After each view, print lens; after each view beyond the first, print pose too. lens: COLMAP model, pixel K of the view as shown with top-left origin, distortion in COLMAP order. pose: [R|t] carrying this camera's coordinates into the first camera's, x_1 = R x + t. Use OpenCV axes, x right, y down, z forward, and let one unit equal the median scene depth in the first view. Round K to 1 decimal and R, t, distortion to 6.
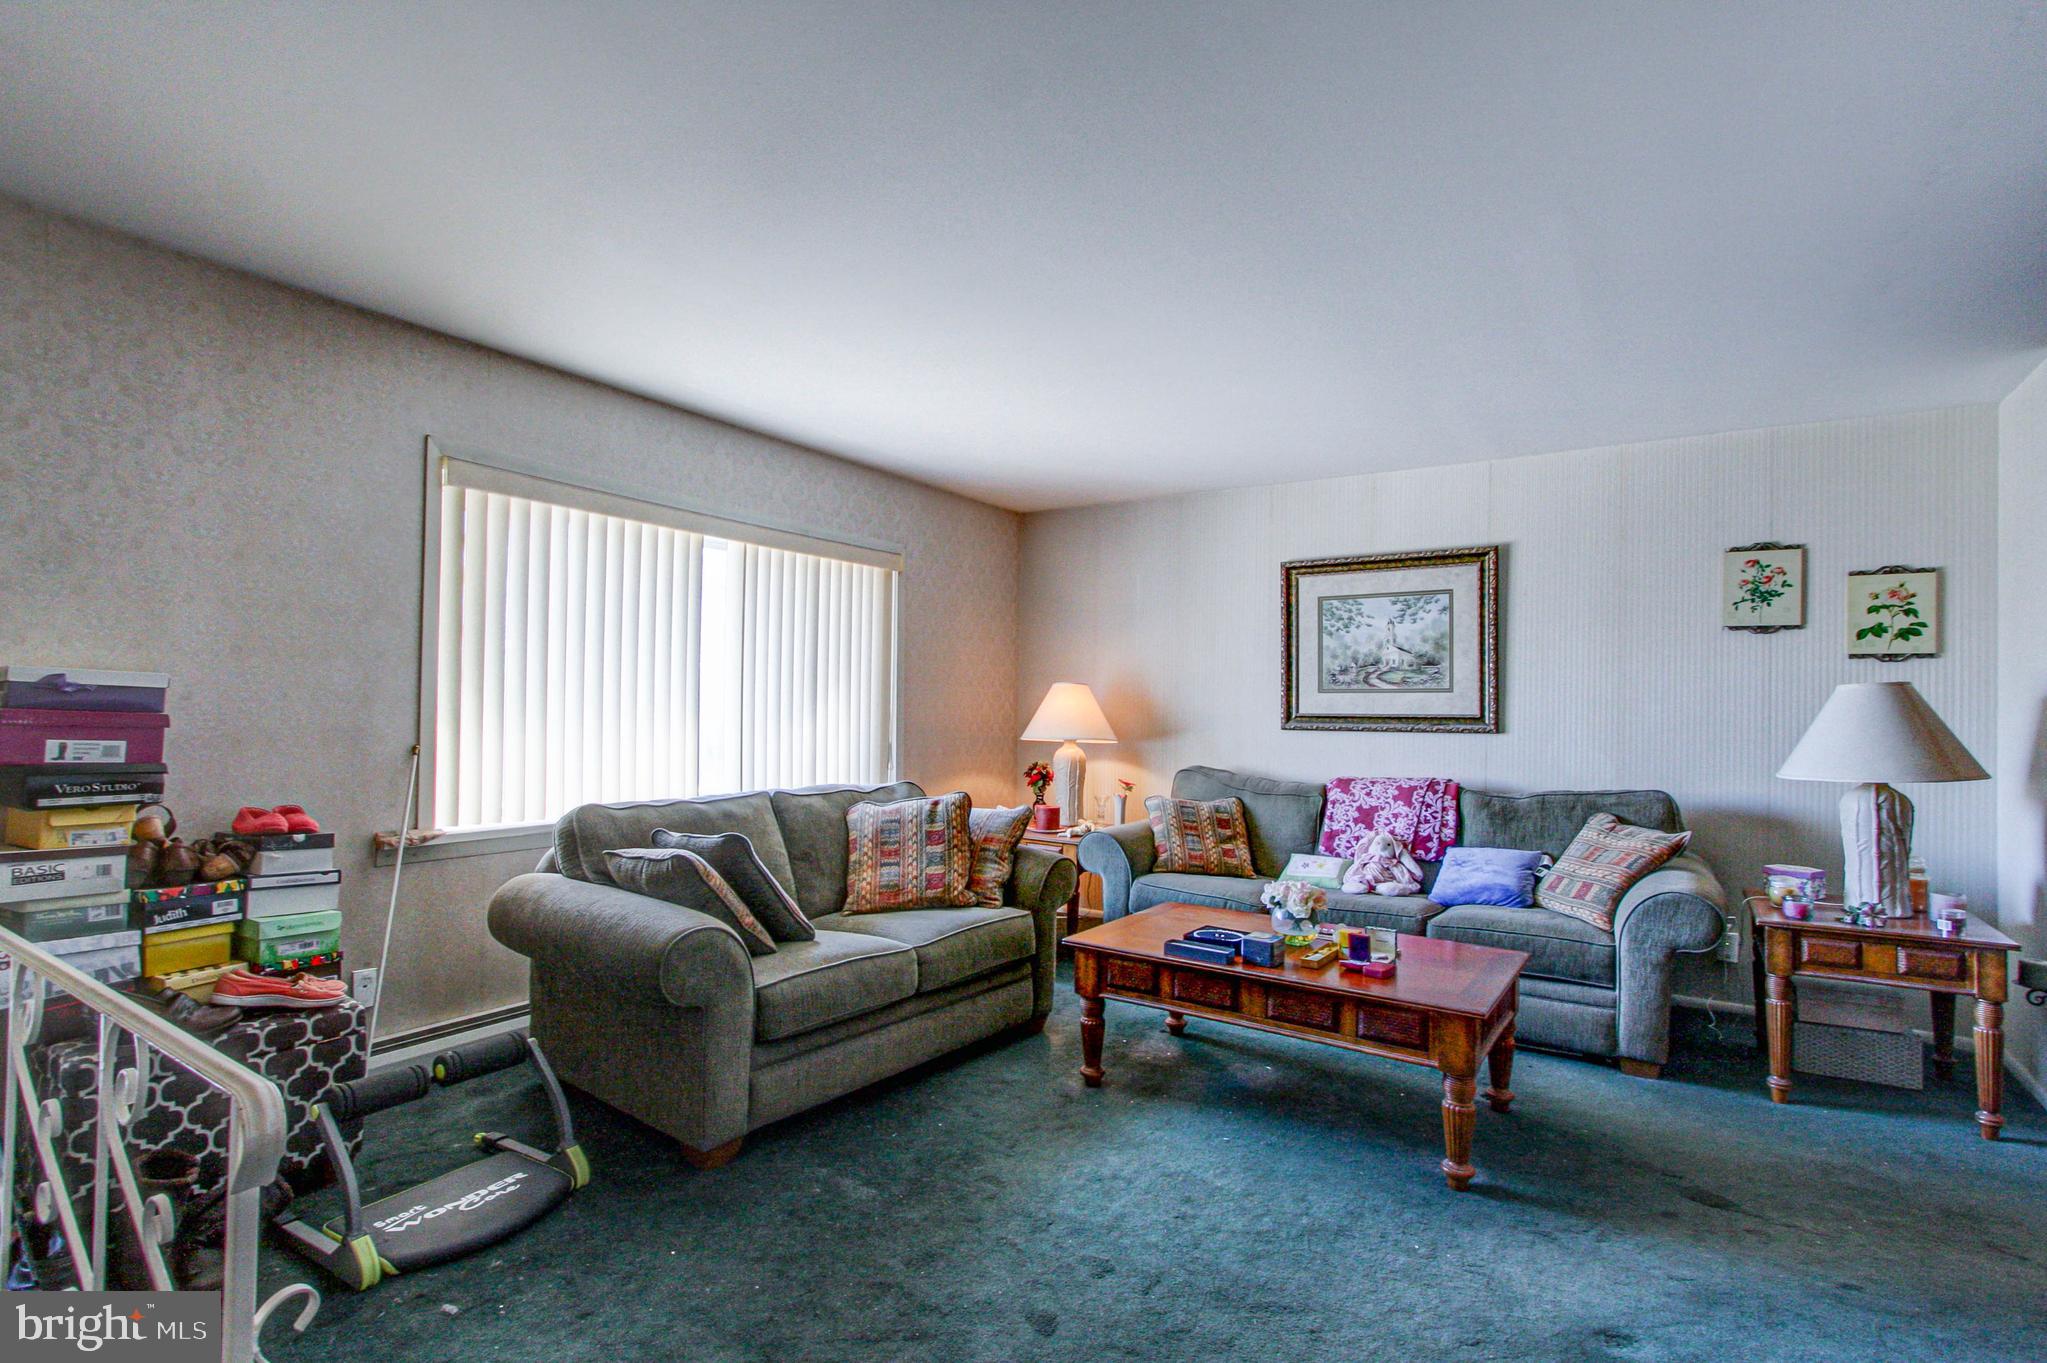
lens RADIAL K [[984.6, 0, 1031.2], [0, 984.6, 690.6], [0, 0, 1]] dist [-0.004273, 0.002435]
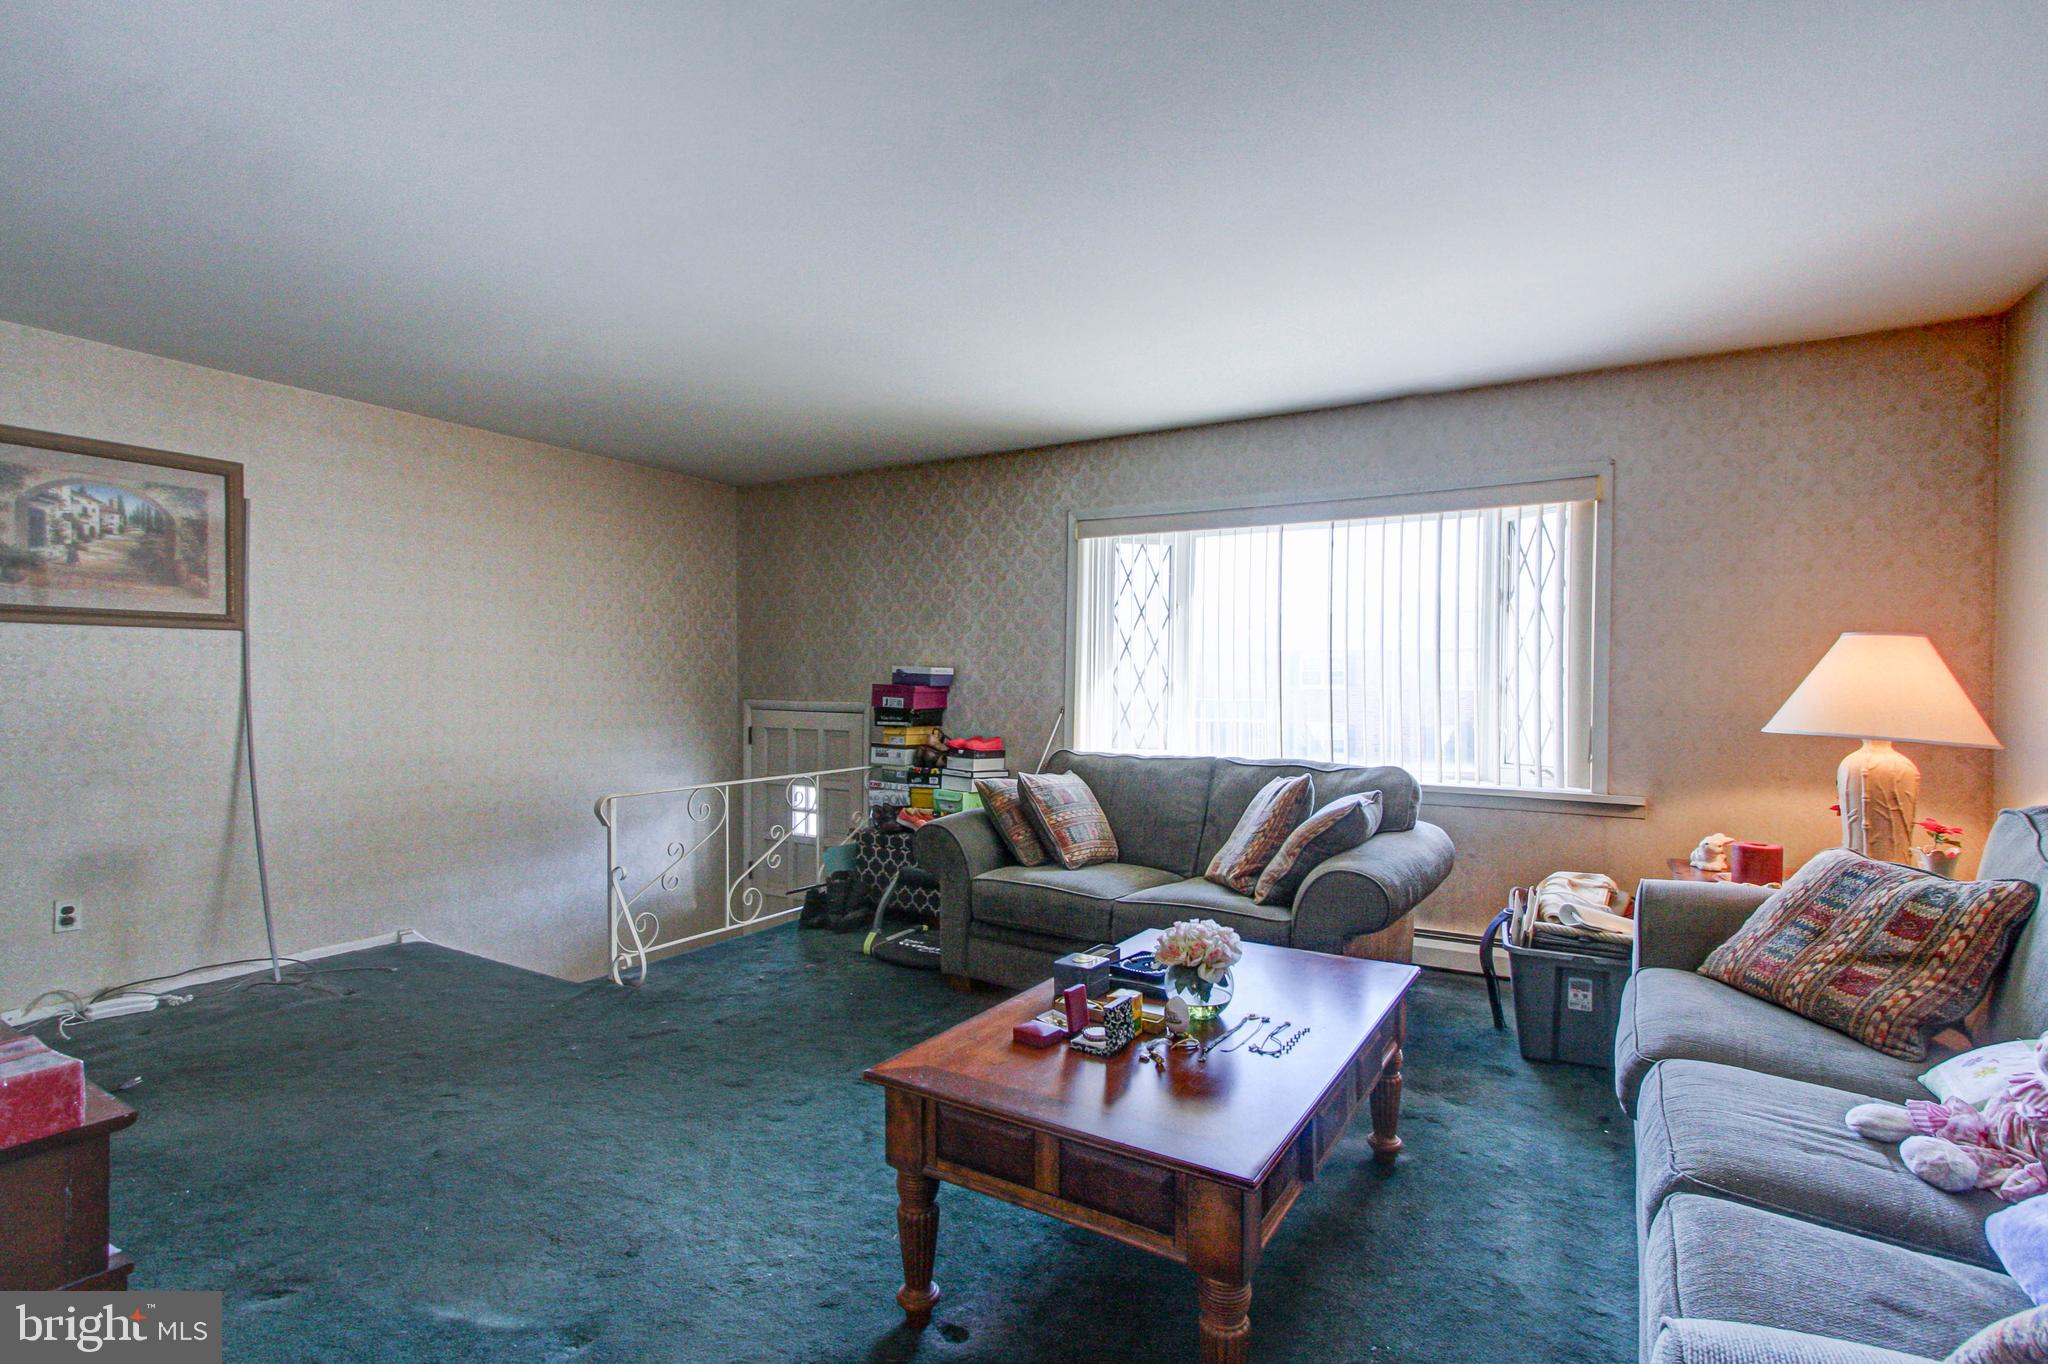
lens RADIAL K [[985.1, 0, 1016.9], [0, 985.1, 682.7], [0, 0, 1]] dist [-0.004273, 0.002435]
pose [[0.053737, -0.001854, -0.998553, 1.180762], [0.019543, 0.999809, -0.000804, 0.019339], [0.998364, -0.019472, 0.053763, 1.007791]]
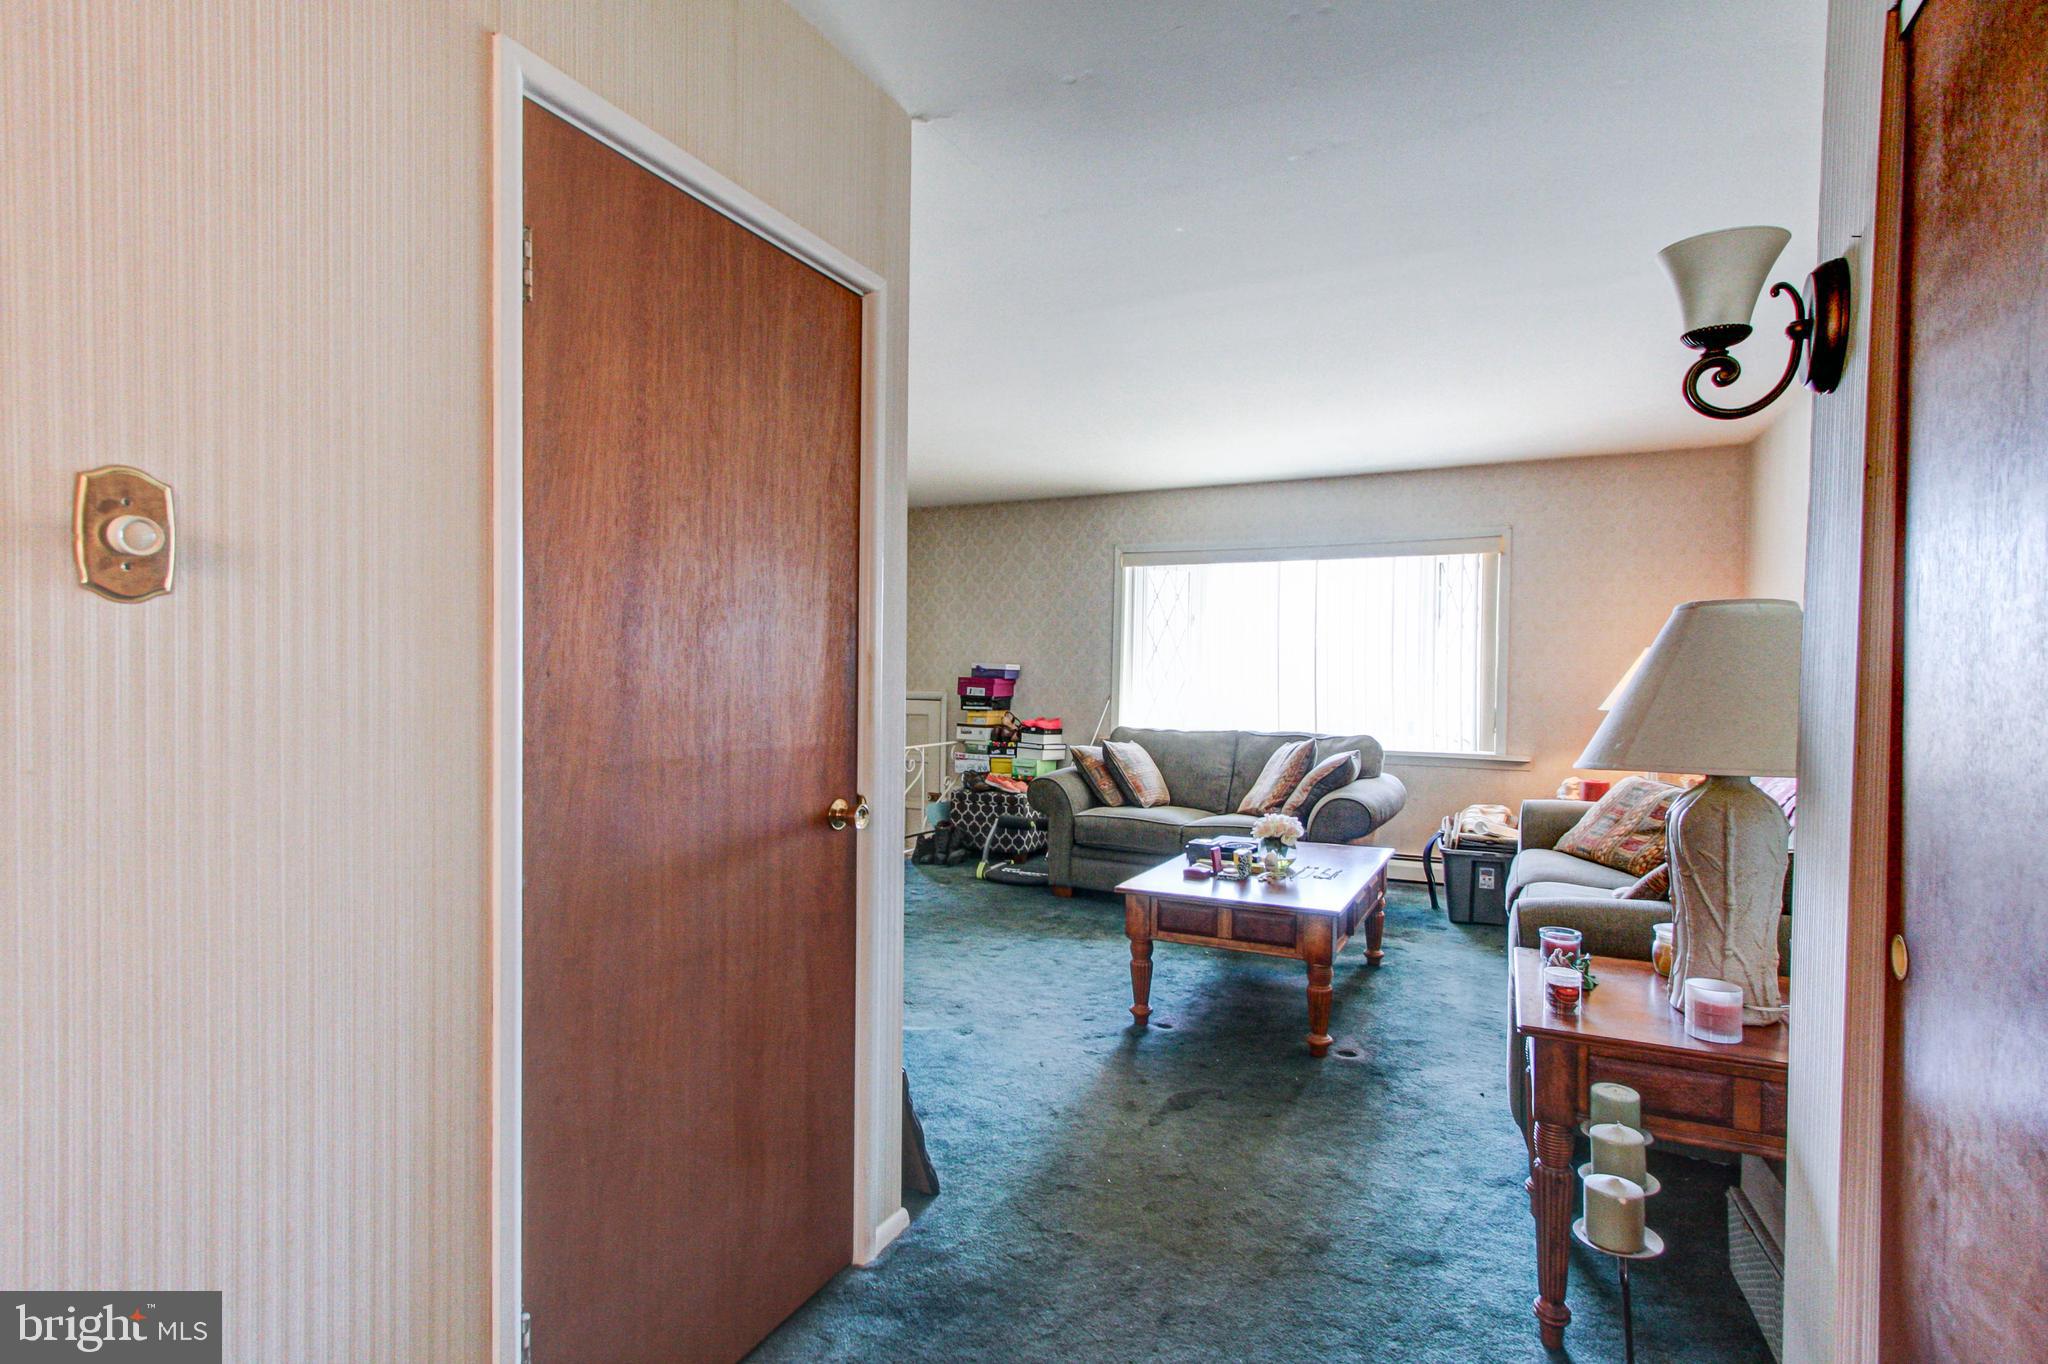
lens RADIAL K [[985.1, 0, 1036.1], [0, 985.1, 683.1], [0, 0, 1]] dist [-0.004273, 0.002435]
pose [[0.141245, 0.004554, -0.989964, 1.728627], [0.014859, 0.999867, 0.006719, 0.015975], [0.989863, -0.015659, 0.141158, 0.656813]]
